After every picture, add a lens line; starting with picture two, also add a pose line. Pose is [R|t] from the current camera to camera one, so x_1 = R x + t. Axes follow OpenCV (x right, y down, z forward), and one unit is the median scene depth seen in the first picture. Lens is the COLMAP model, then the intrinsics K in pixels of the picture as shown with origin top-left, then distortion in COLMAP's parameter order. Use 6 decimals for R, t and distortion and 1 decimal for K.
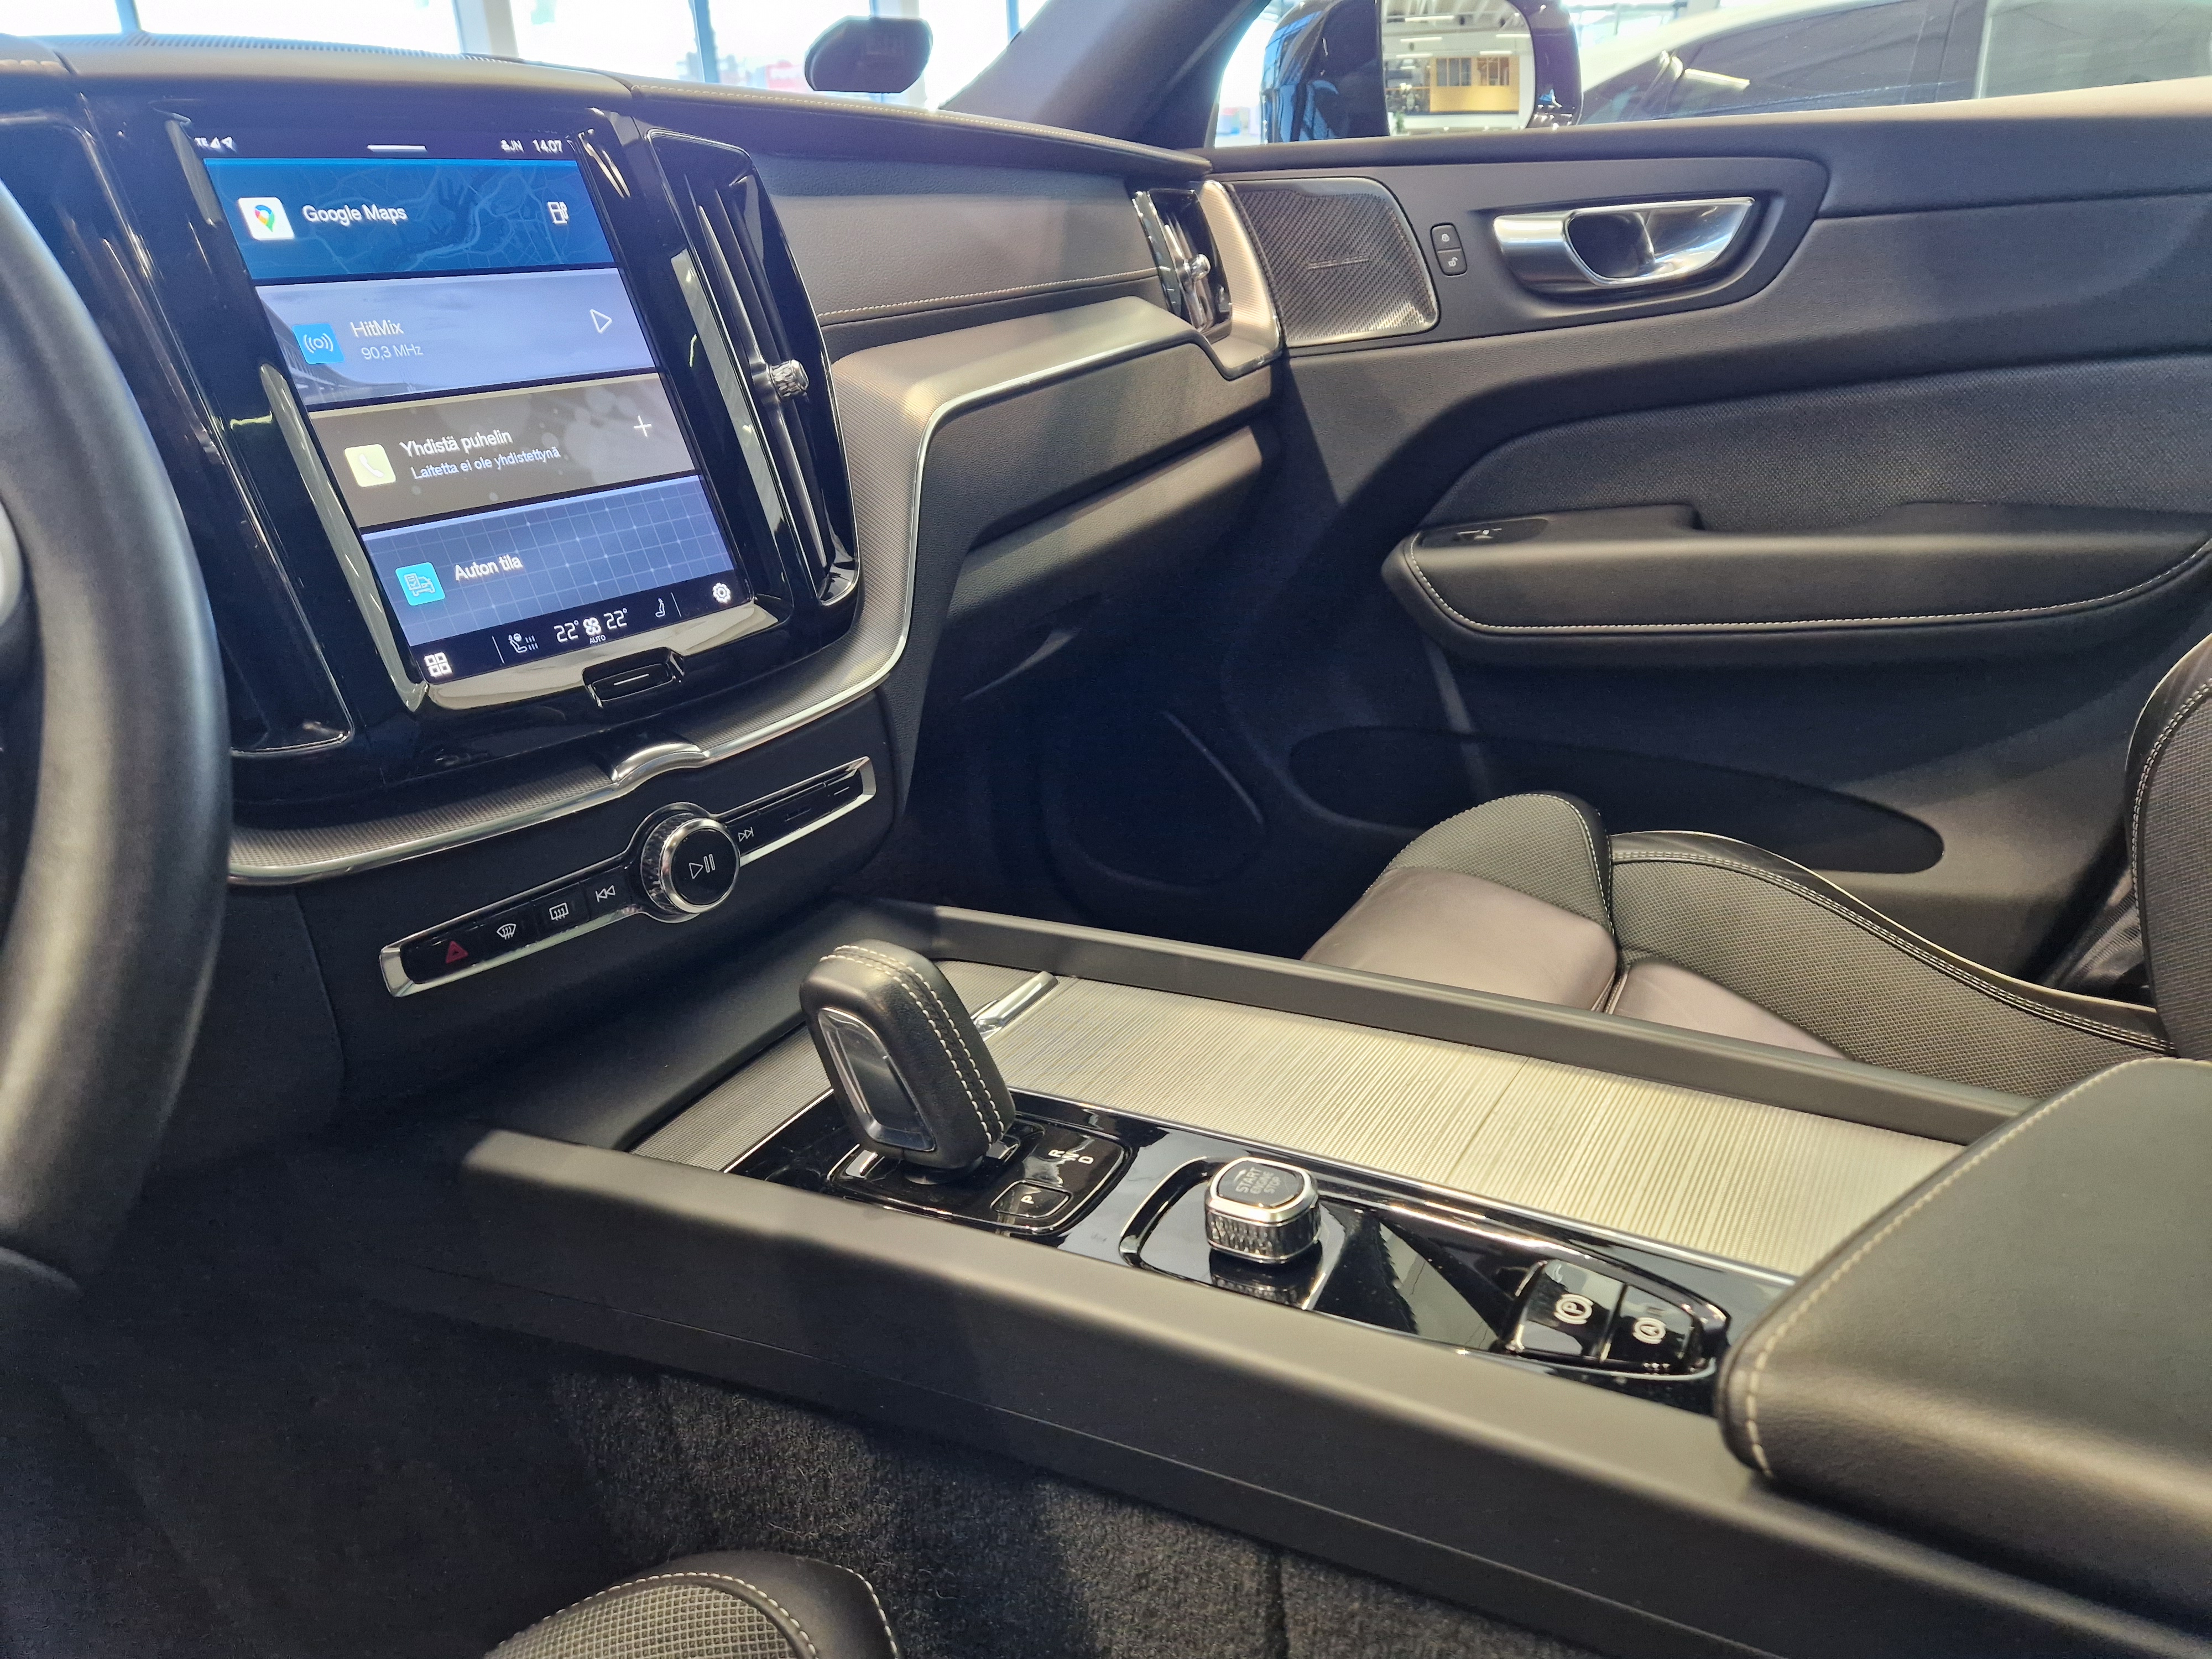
lens RADIAL K [[1516.1, 0, 1106.0], [0, 1516.1, 829.5], [0, 0, 1]] dist [0.074917, -0.094510]
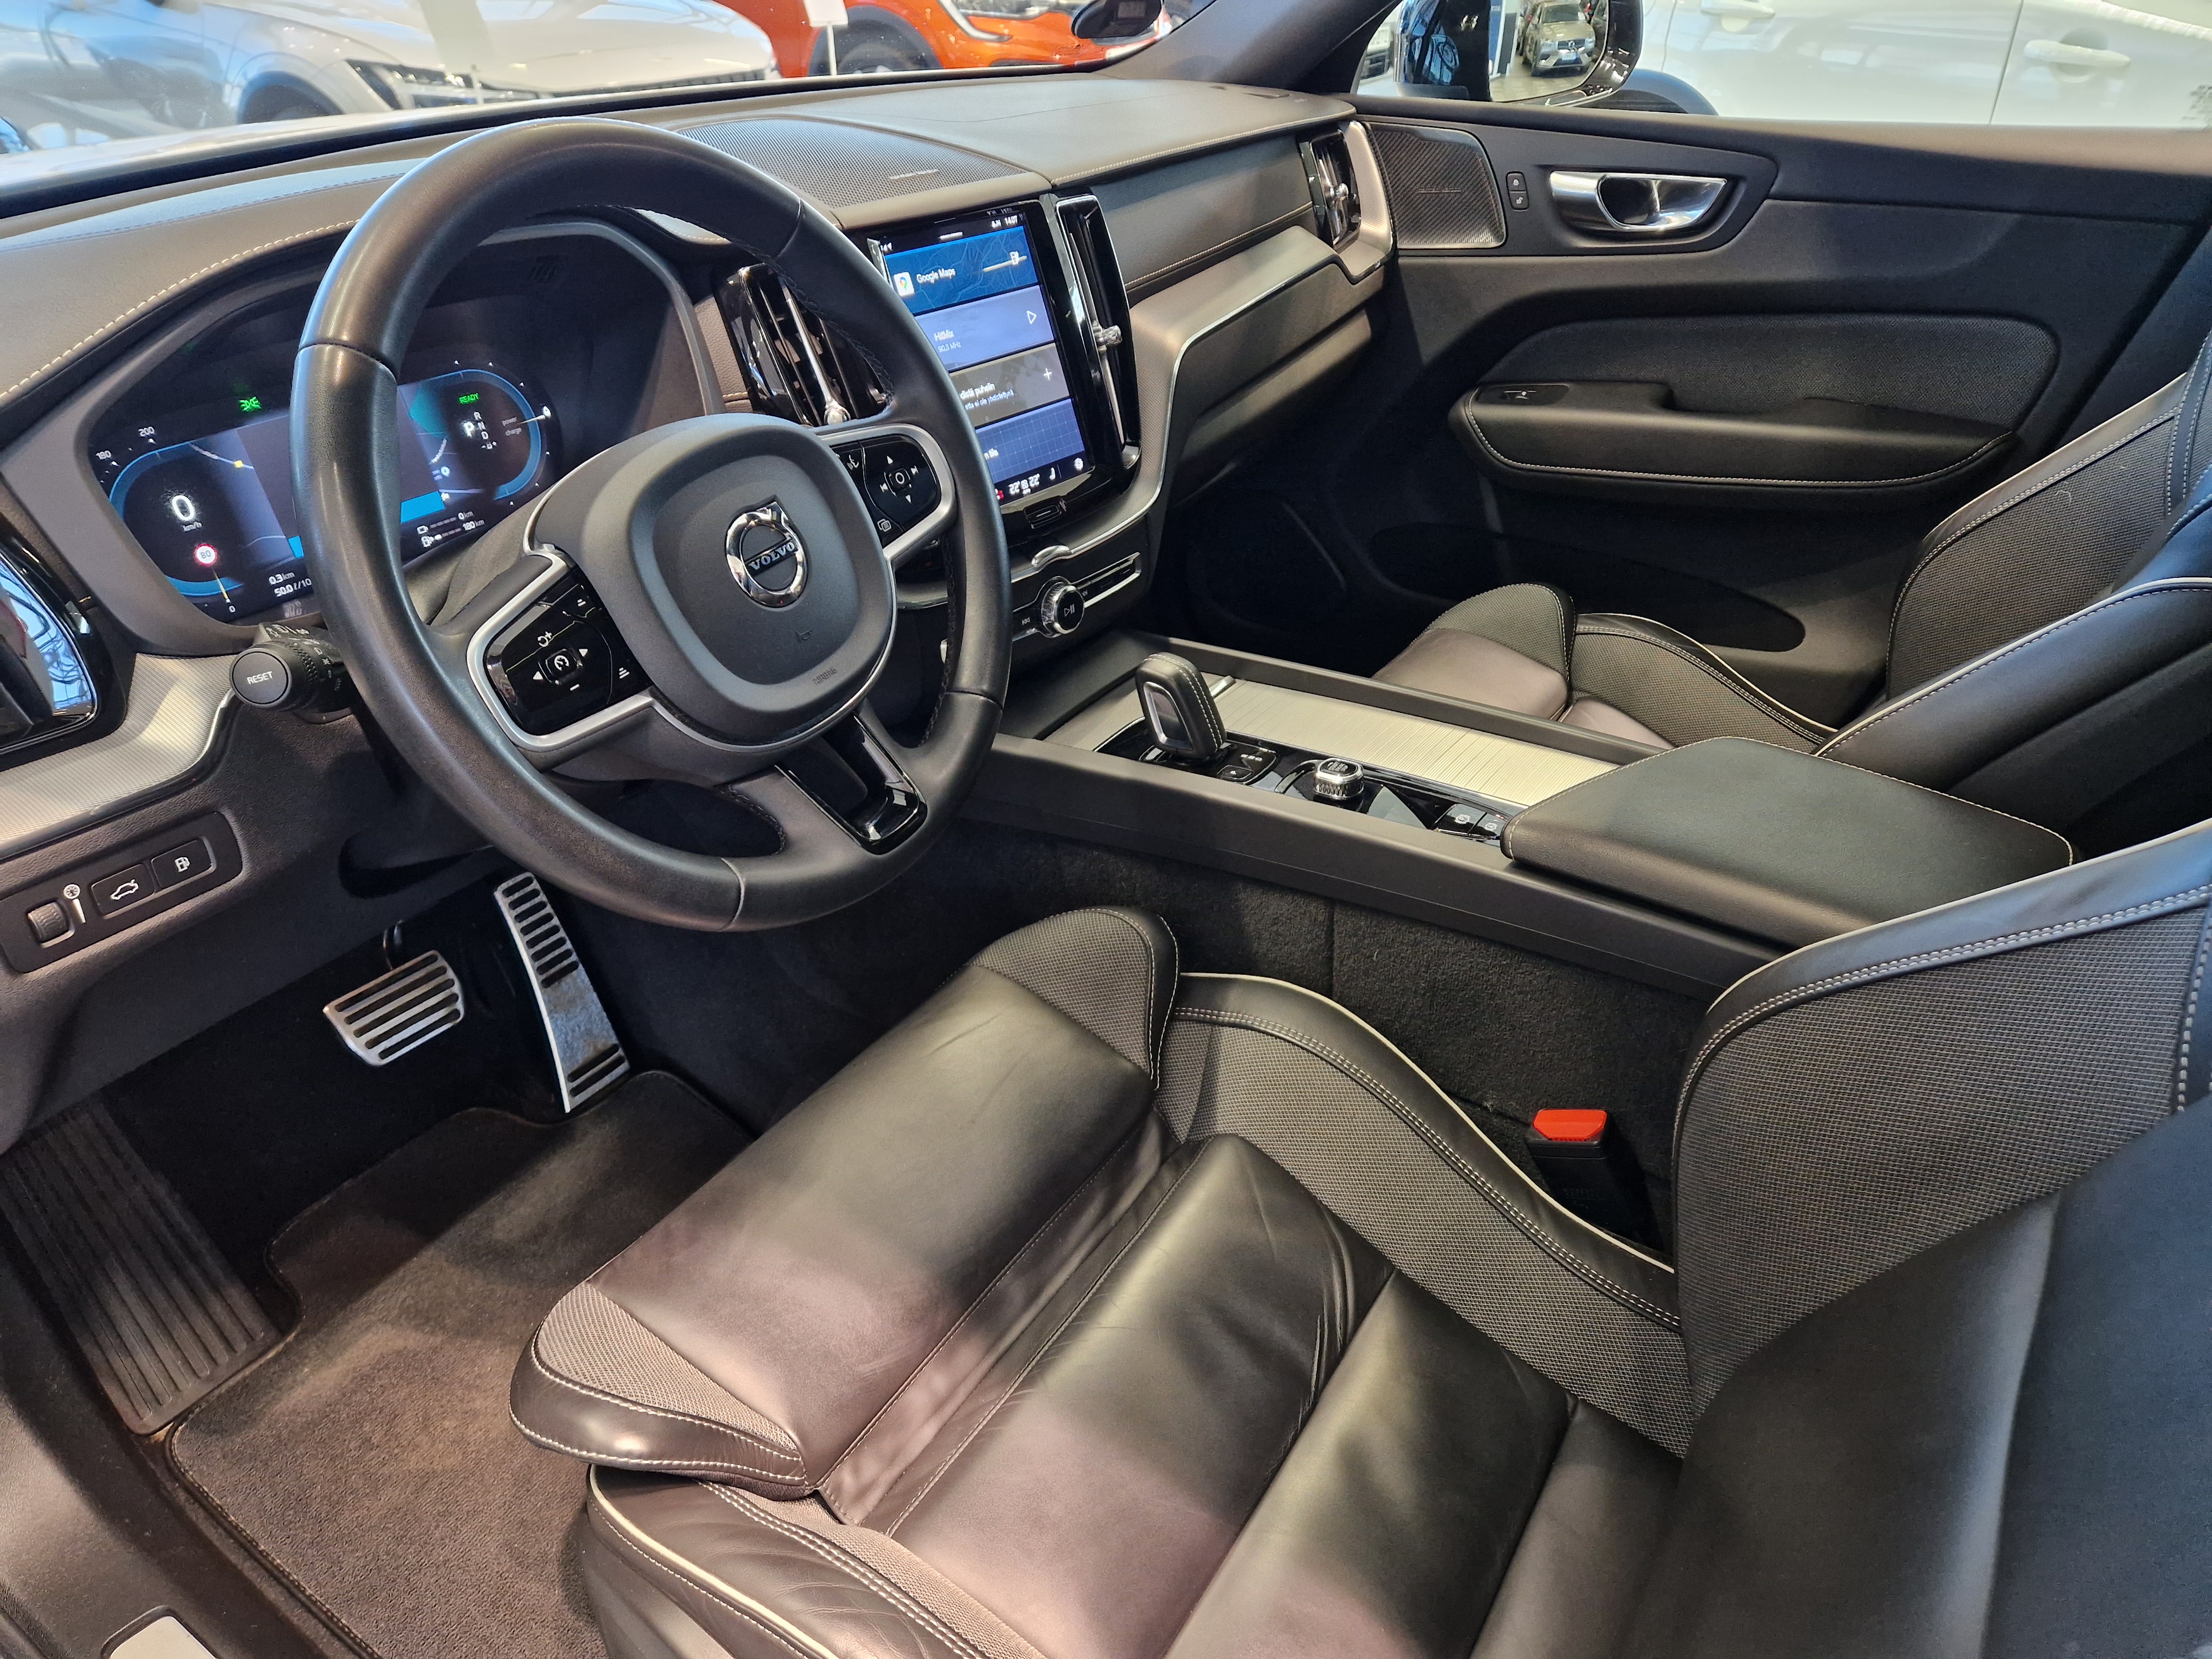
lens RADIAL K [[1486.6, 0, 1101.9], [0, 1486.6, 855.1], [0, 0, 1]] dist [0.073196, -0.058402]
pose [[0.996845, 0.070611, -0.036247, -0.074247], [-0.062172, 0.978542, 0.196446, -0.027793], [0.049341, -0.193573, 0.979844, -0.565610]]
